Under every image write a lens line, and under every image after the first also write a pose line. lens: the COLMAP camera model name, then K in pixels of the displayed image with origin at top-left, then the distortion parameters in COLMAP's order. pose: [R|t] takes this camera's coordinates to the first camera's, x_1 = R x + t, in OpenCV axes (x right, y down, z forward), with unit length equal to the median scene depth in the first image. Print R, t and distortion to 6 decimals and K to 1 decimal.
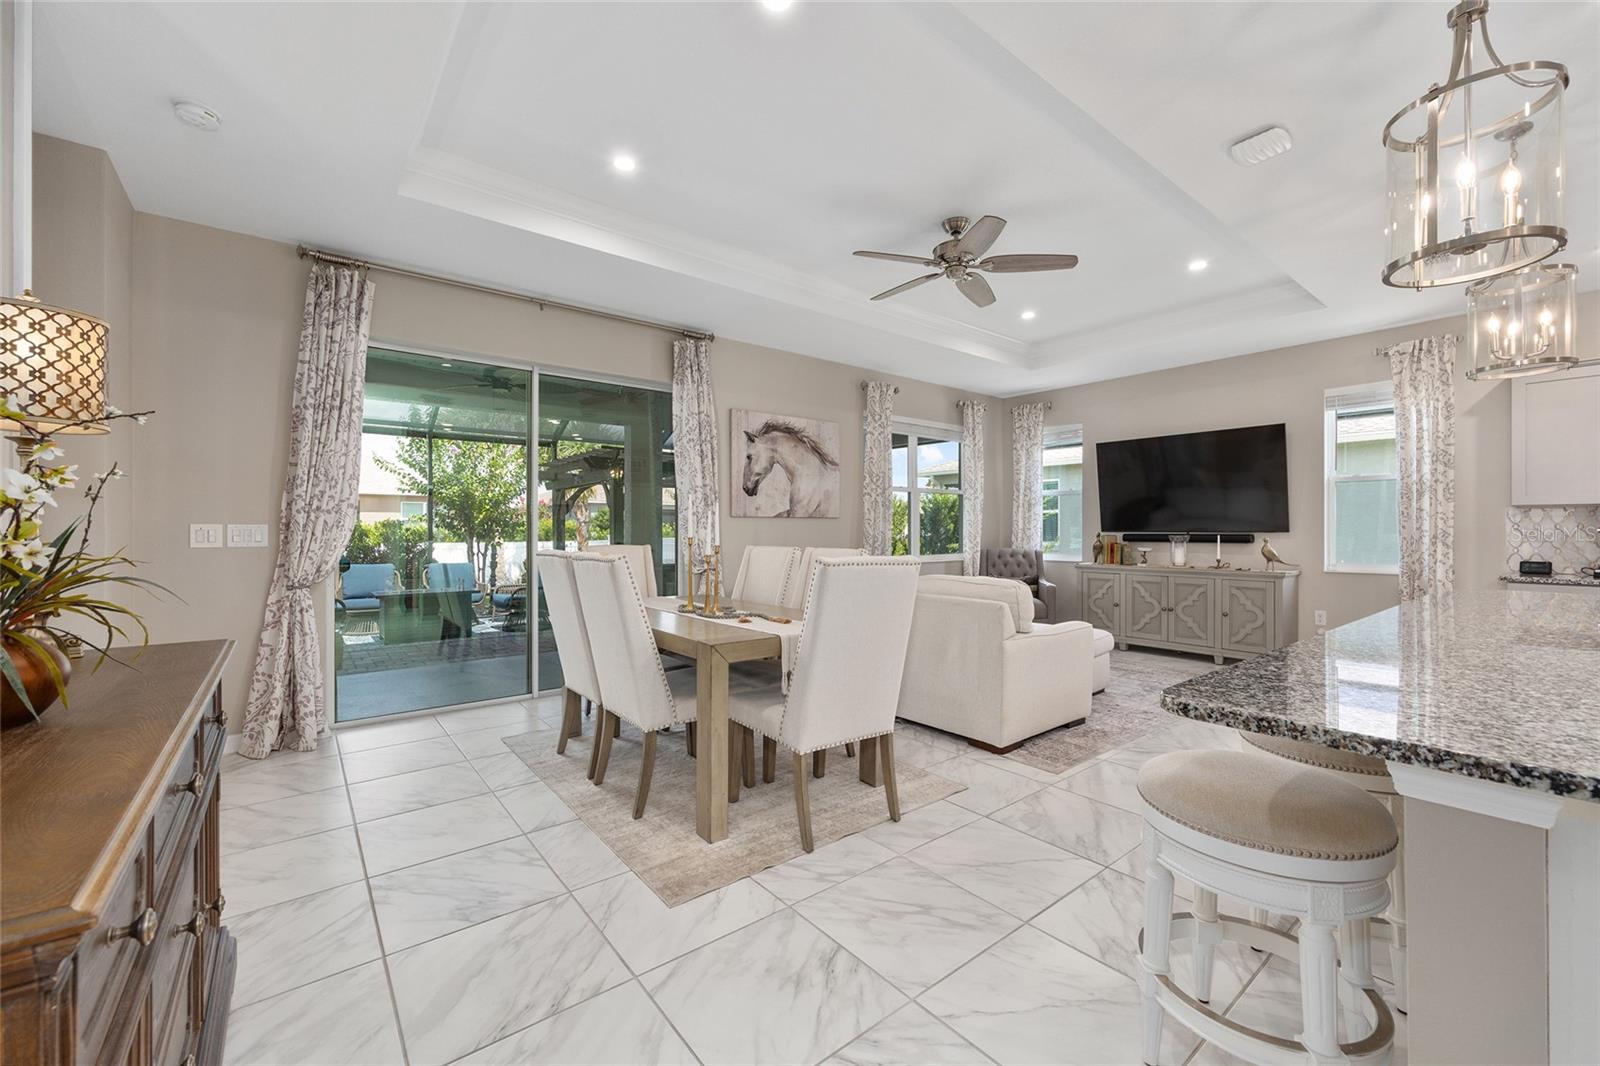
lens RADIAL K [[642.9, 0, 804.2], [0, 642.9, 526.4], [0, 0, 1]] dist [0.000350, 0.000412]
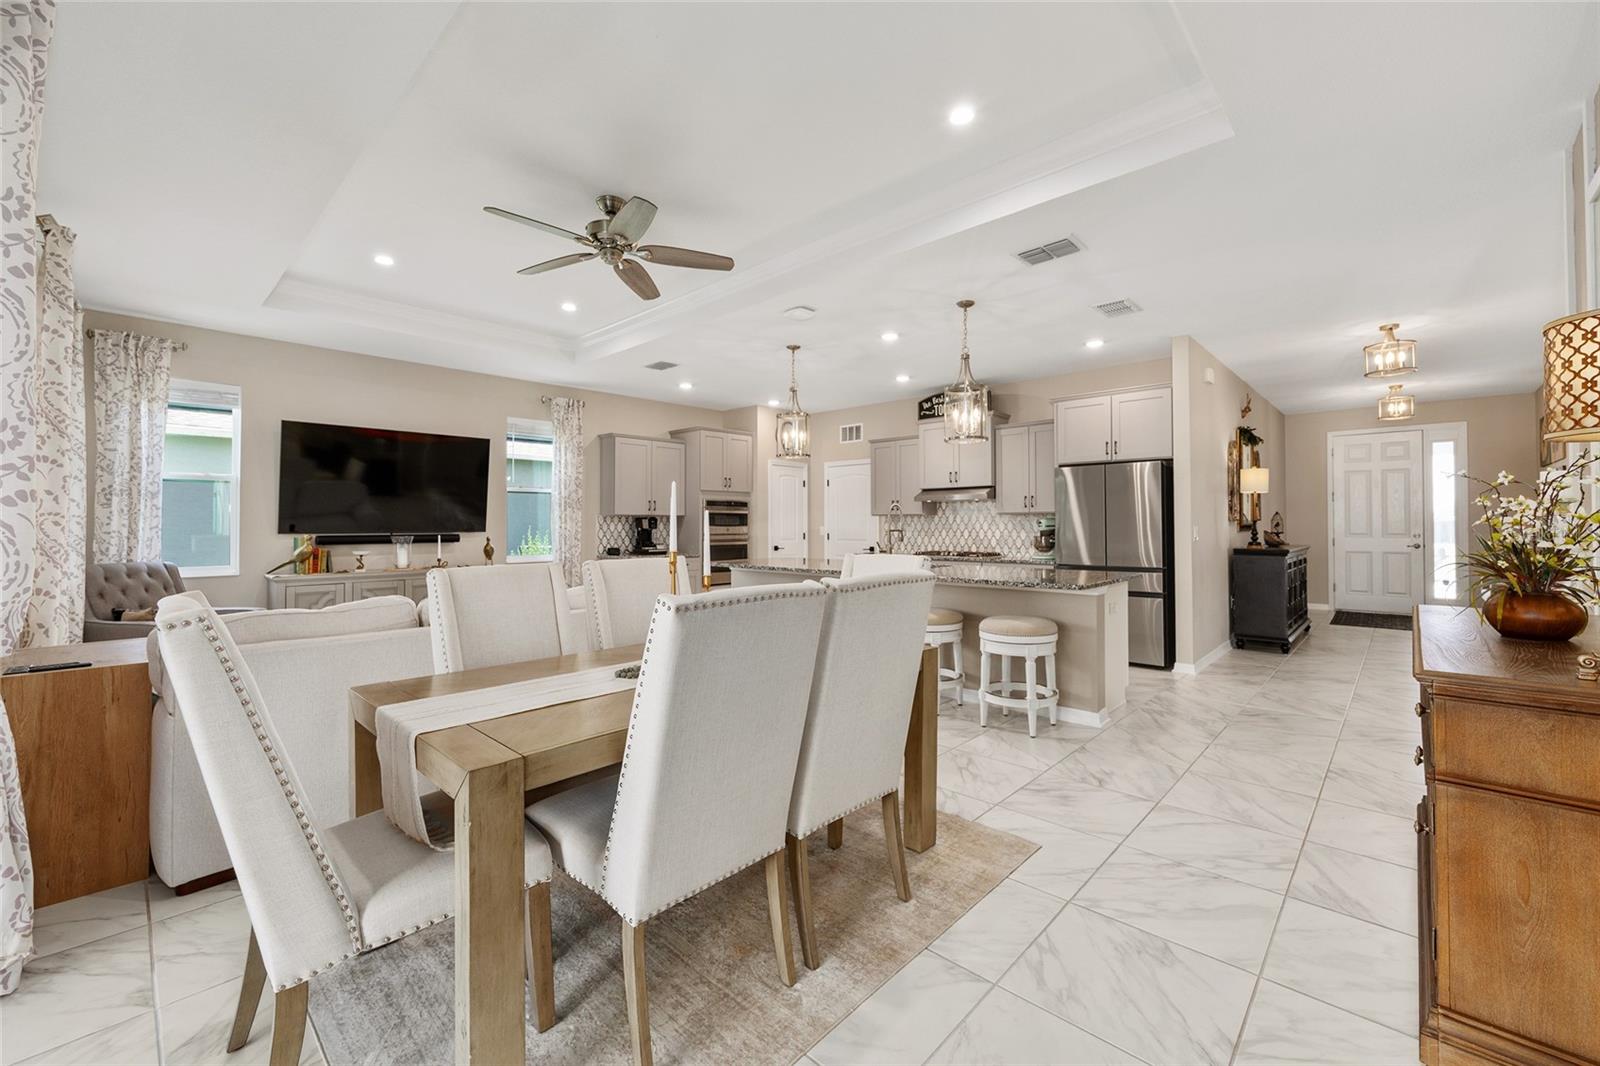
lens RADIAL K [[642.9, 0, 804.2], [0, 642.9, 526.4], [0, 0, 1]] dist [0.000350, 0.000412]
pose [[-0.142978, -0.002962, 0.989721, -0.494676], [-0.004756, 0.999986, 0.002306, -0.006315], [-0.989714, -0.004377, -0.142990, 0.593599]]
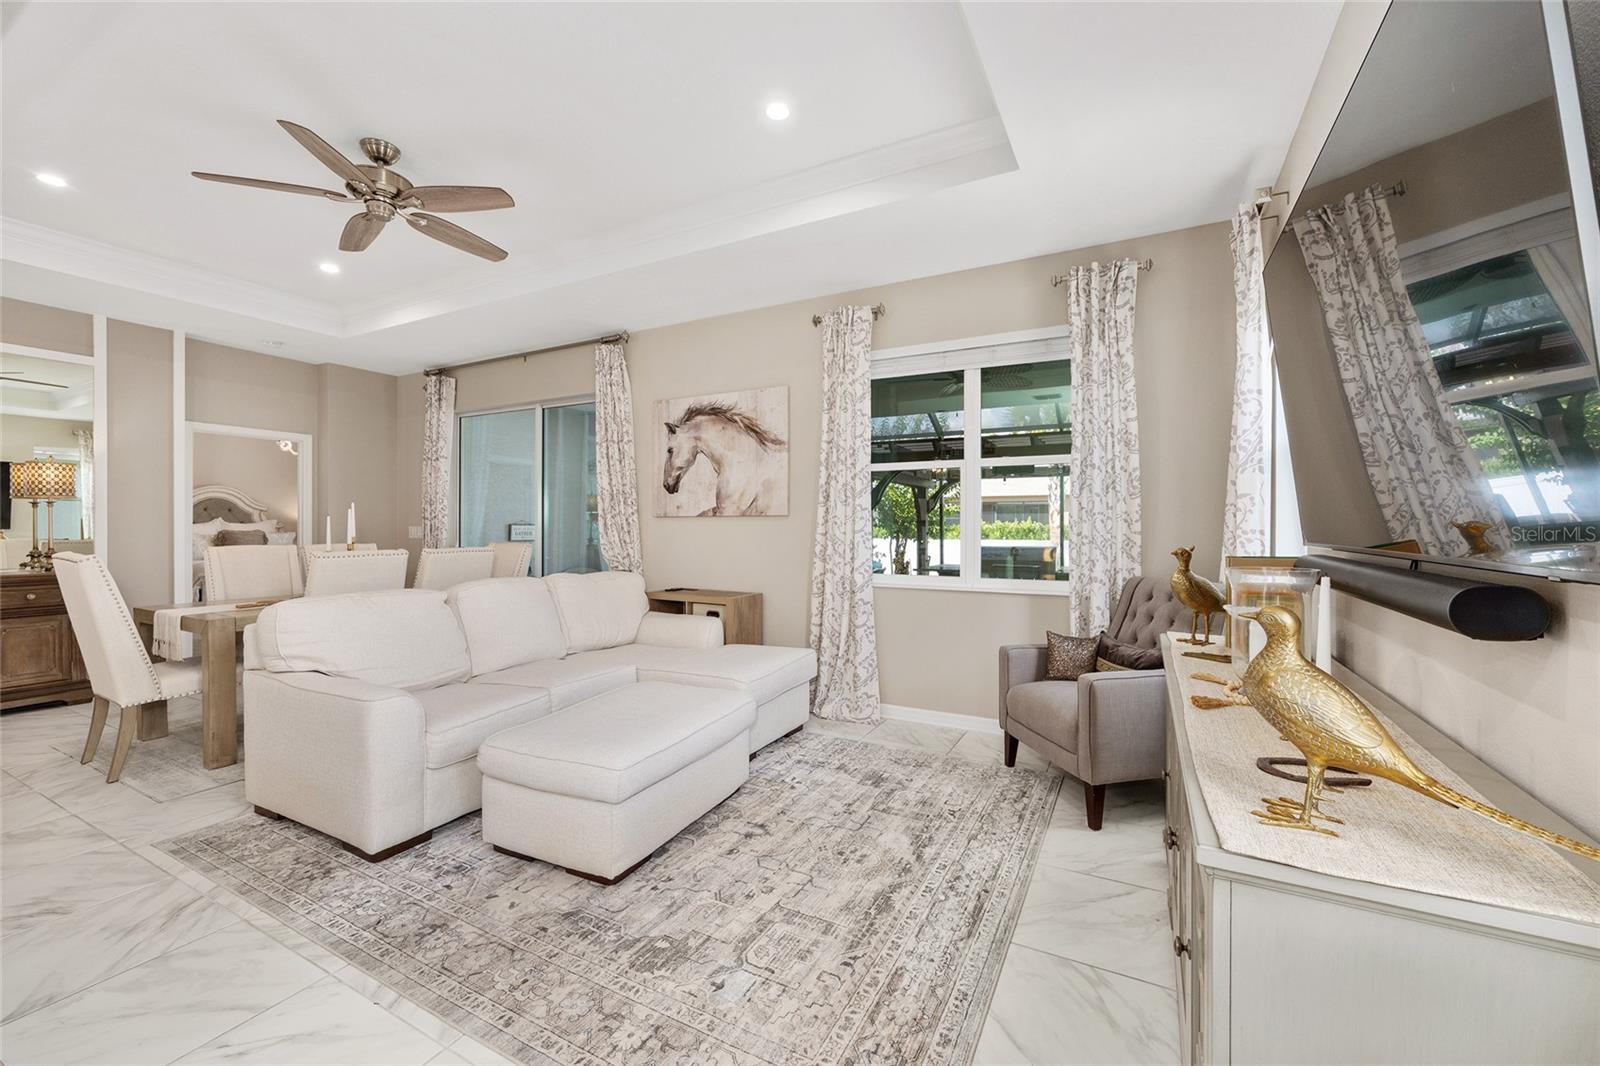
lens RADIAL K [[642.9, 0, 804.2], [0, 642.9, 526.4], [0, 0, 1]] dist [0.000350, 0.000412]
pose [[0.384252, 0.005140, -0.923214, 0.817078], [0.004684, 0.999961, 0.007517, -0.006927], [0.923216, -0.007213, 0.384213, 0.819372]]
